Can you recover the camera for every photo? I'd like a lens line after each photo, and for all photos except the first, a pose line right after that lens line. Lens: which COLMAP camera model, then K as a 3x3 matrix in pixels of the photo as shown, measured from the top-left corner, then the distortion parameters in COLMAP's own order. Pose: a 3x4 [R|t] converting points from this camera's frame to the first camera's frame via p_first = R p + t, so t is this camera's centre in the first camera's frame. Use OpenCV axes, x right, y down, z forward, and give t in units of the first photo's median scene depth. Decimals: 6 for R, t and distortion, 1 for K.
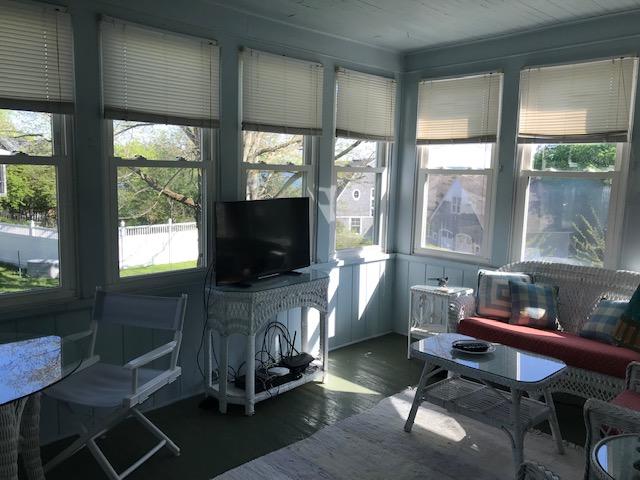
lens RADIAL K [[517.4, 0, 319.5], [0, 517.4, 236.8], [0, 0, 1]] dist [0.045189, -0.066346]
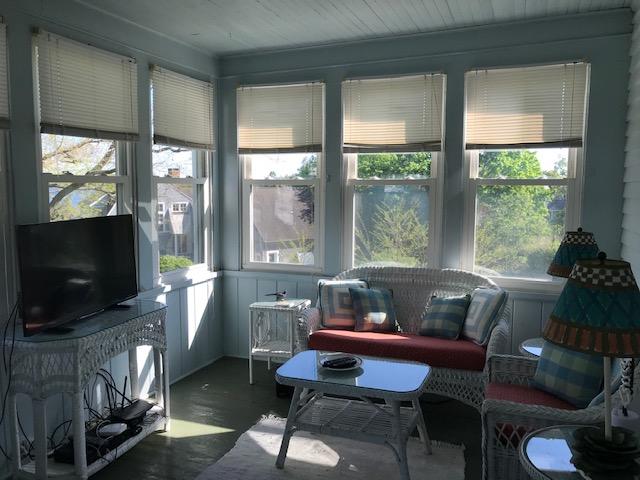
lens RADIAL K [[517.4, 0, 319.5], [0, 517.4, 236.8], [0, 0, 1]] dist [0.045189, -0.066346]
pose [[0.911135, -0.061261, 0.407530, -0.086410], [0.070627, 0.997471, -0.007962, -0.011001], [-0.406011, 0.036037, 0.913157, 0.100611]]
